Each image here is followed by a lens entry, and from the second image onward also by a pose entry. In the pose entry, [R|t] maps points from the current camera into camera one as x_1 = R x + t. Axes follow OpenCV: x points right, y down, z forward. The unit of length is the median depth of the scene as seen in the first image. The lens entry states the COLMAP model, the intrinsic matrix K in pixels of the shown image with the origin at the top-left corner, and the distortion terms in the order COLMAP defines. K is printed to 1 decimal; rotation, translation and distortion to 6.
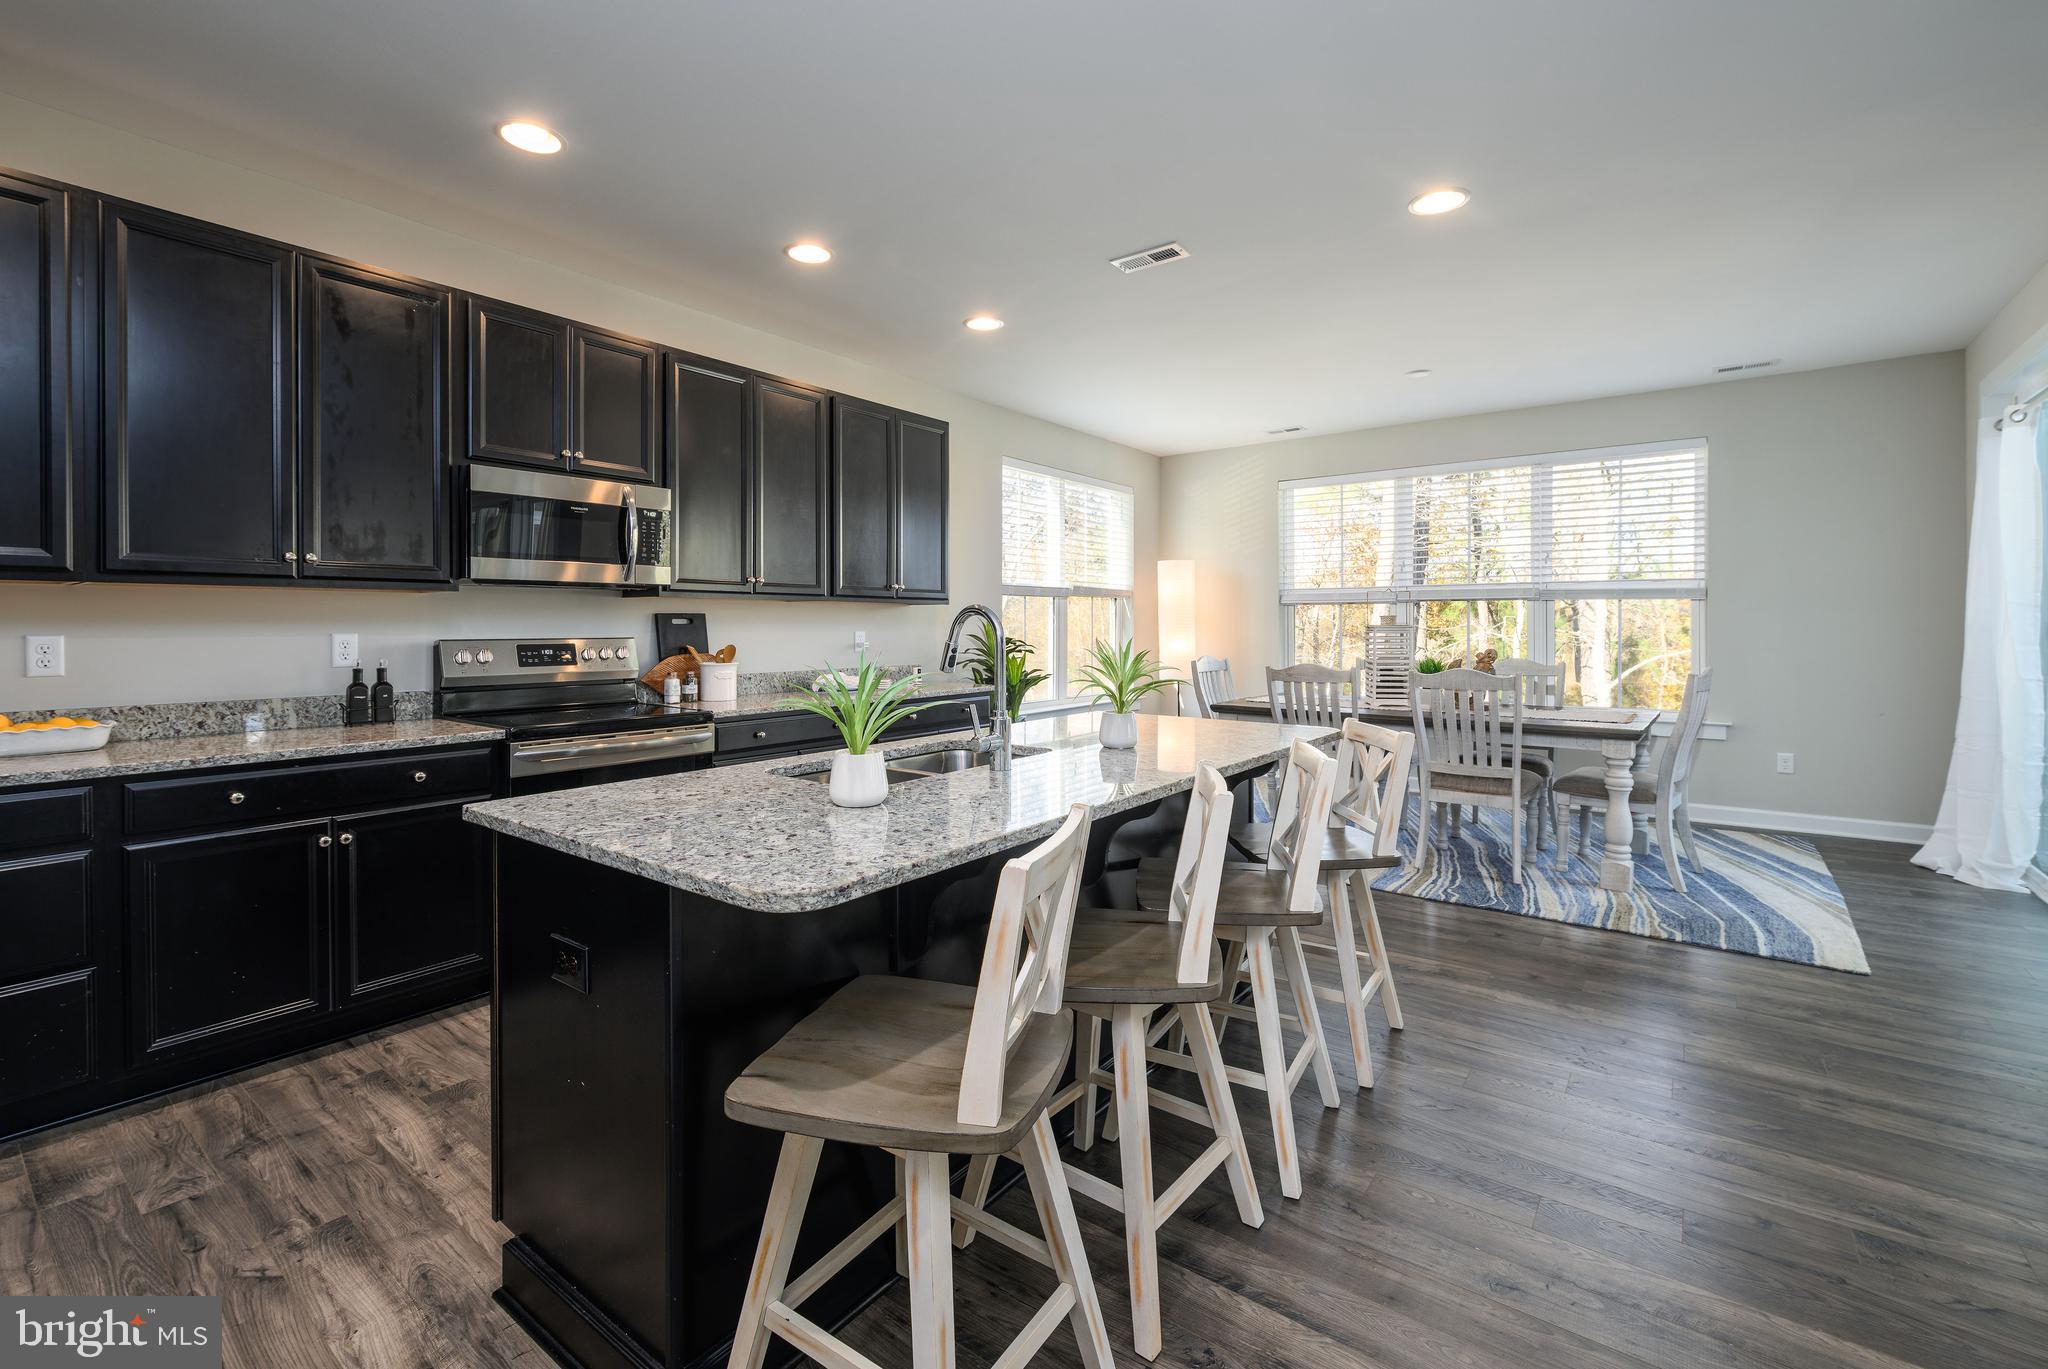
lens RADIAL K [[874.1, 0, 998.7], [0, 874.1, 630.8], [0, 0, 1]] dist [-0.003748, 0.000495]
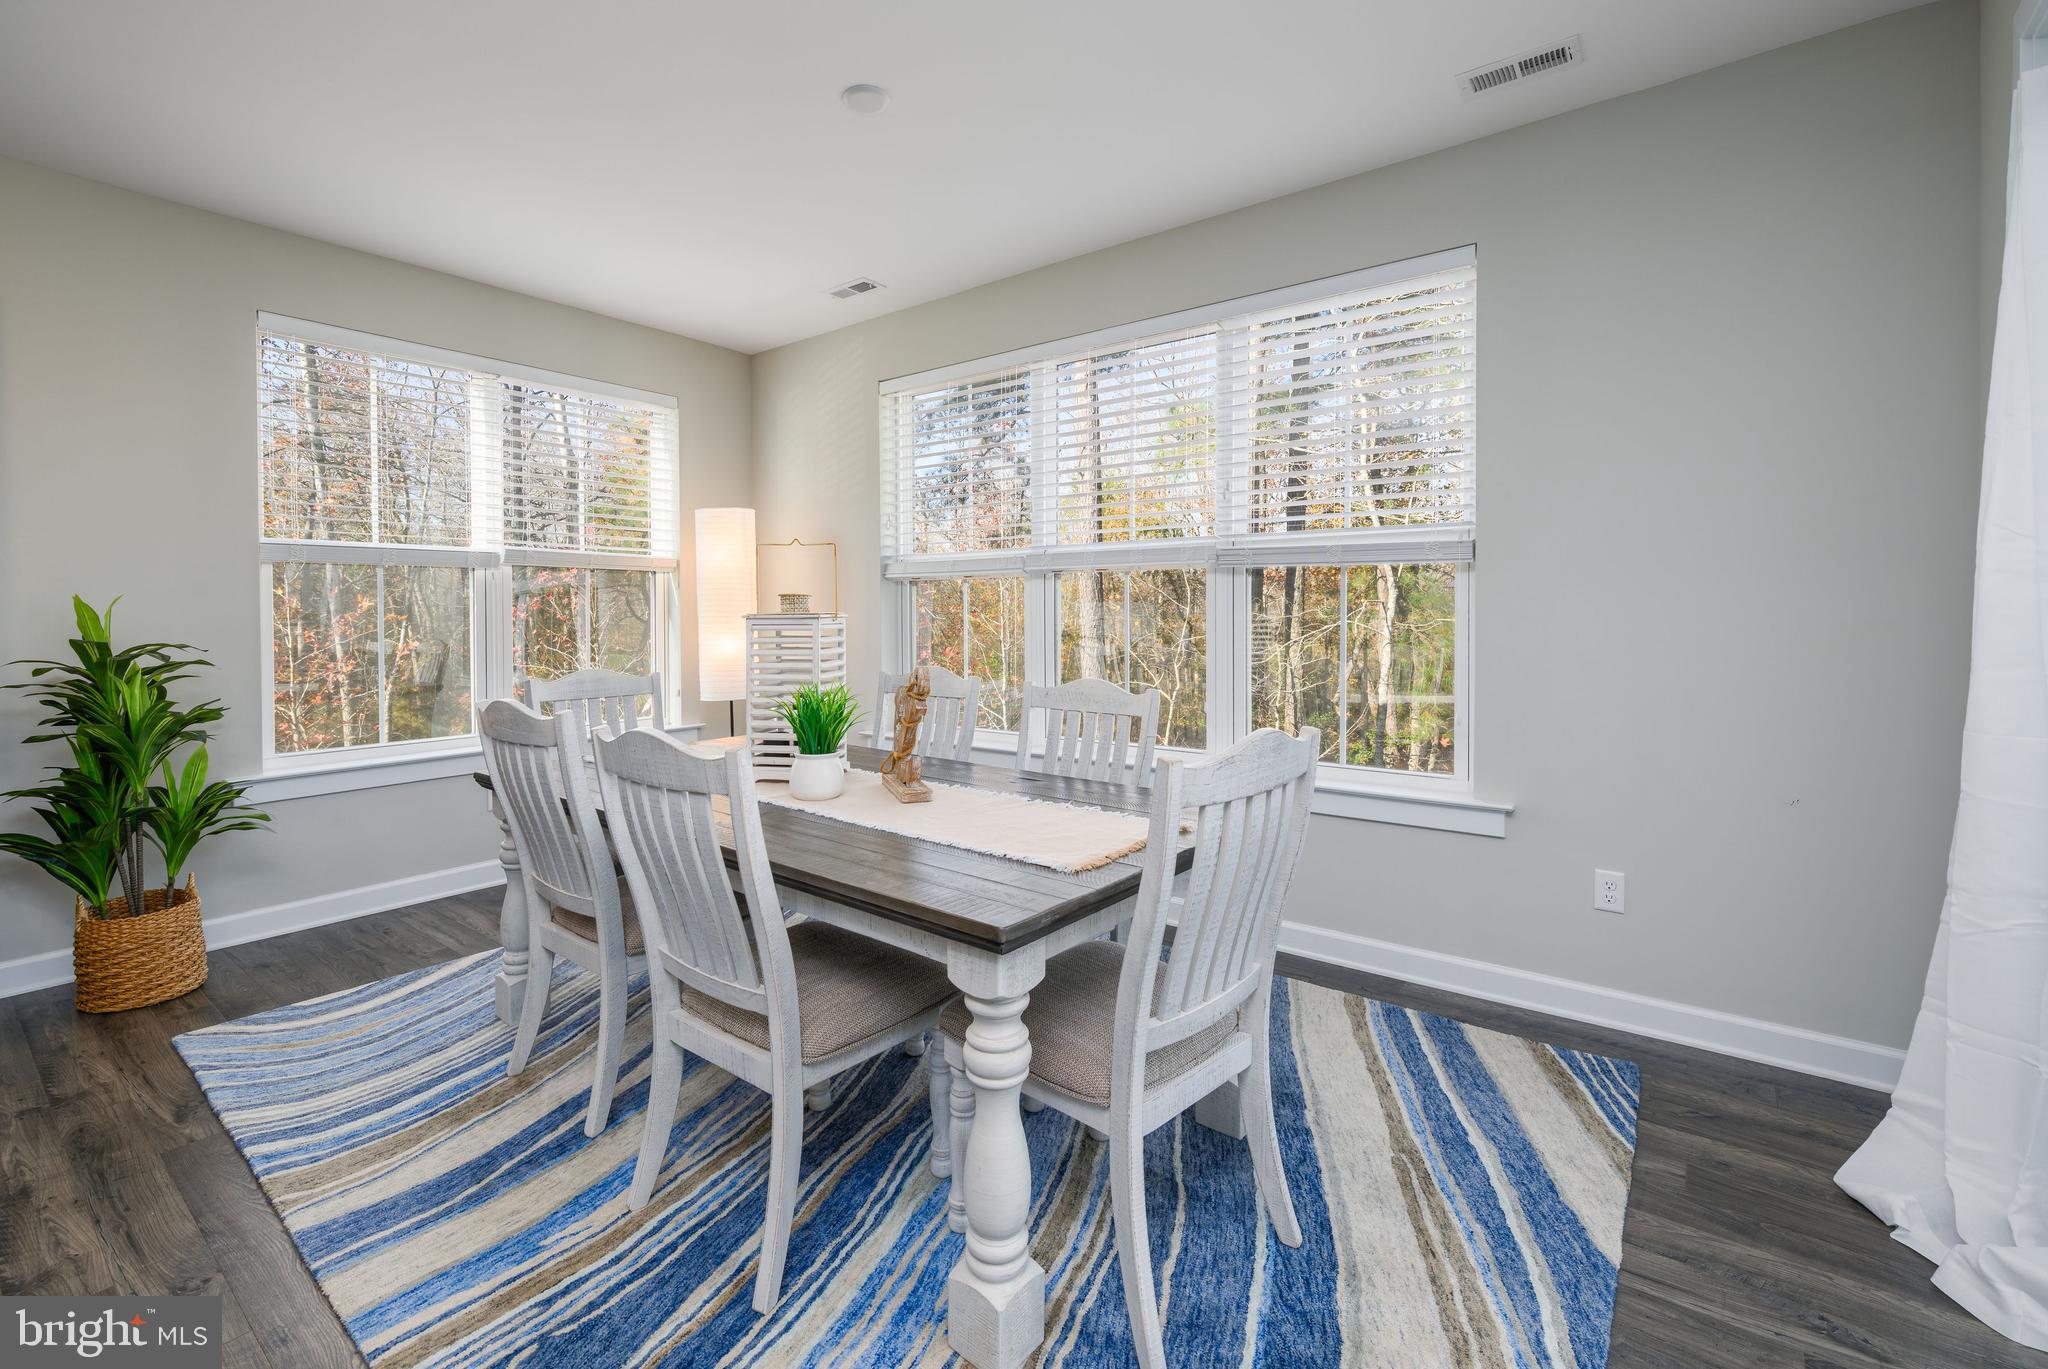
lens RADIAL K [[874.1, 0, 1027.2], [0, 874.1, 626.5], [0, 0, 1]] dist [-0.003748, 0.000495]
pose [[0.999603, -0.002231, 0.028096, 0.841474], [0.001973, 0.999956, 0.009205, -0.005029], [-0.028115, -0.009146, 0.999563, 0.745359]]
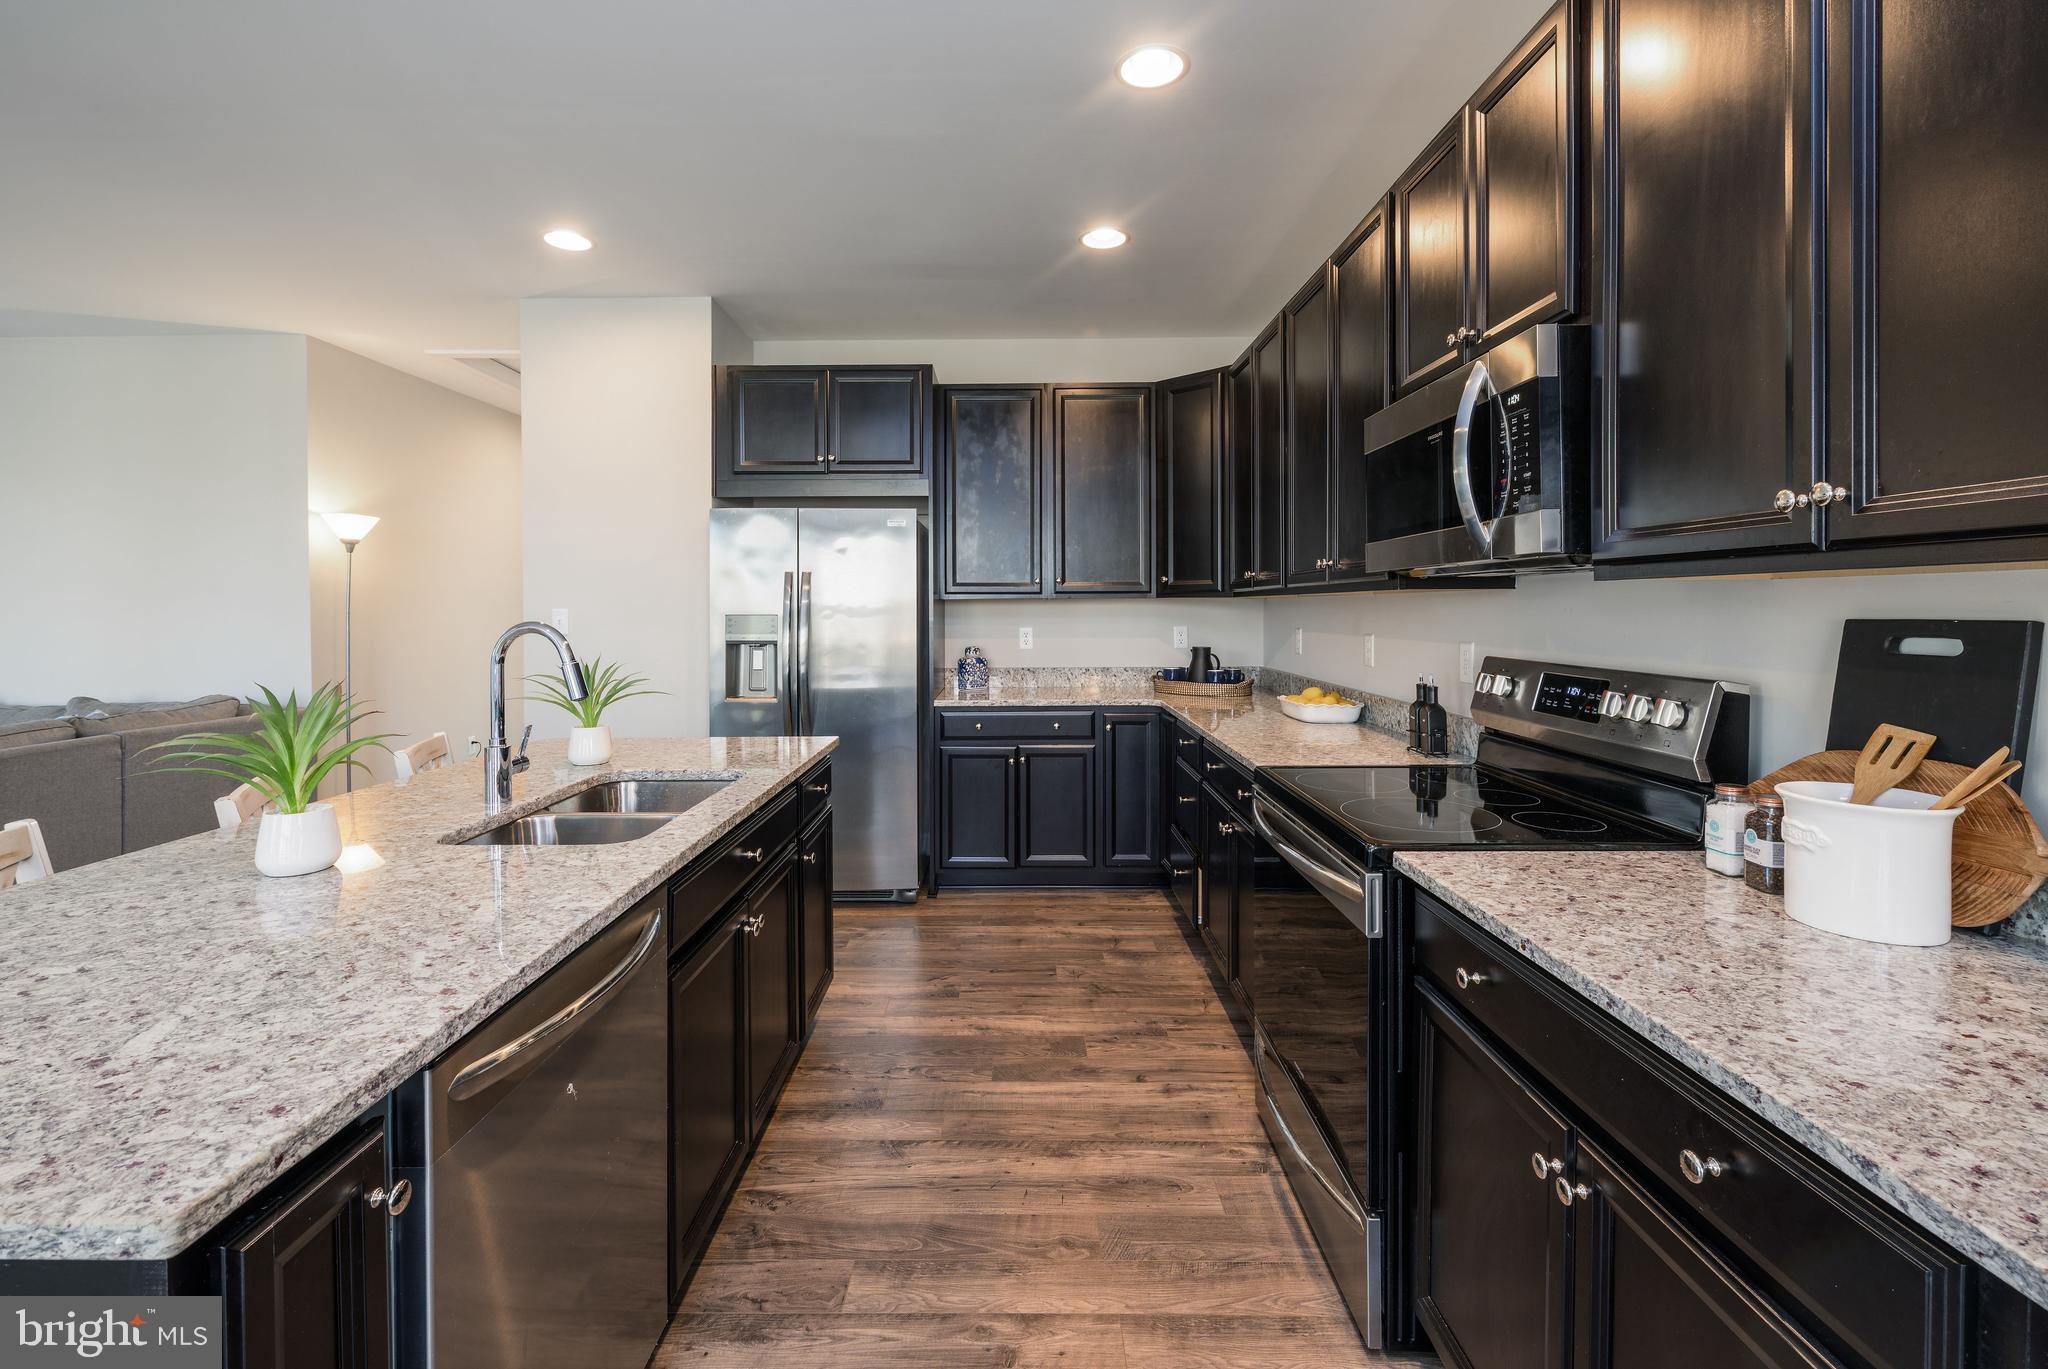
lens RADIAL K [[874.1, 0, 1007.6], [0, 874.1, 620.7], [0, 0, 1]] dist [-0.003748, 0.000495]
pose [[-0.788557, 0.014271, -0.614796, 0.085651], [0.000750, 0.999752, 0.022245, -0.032233], [0.614961, 0.017081, -0.788373, 1.250234]]
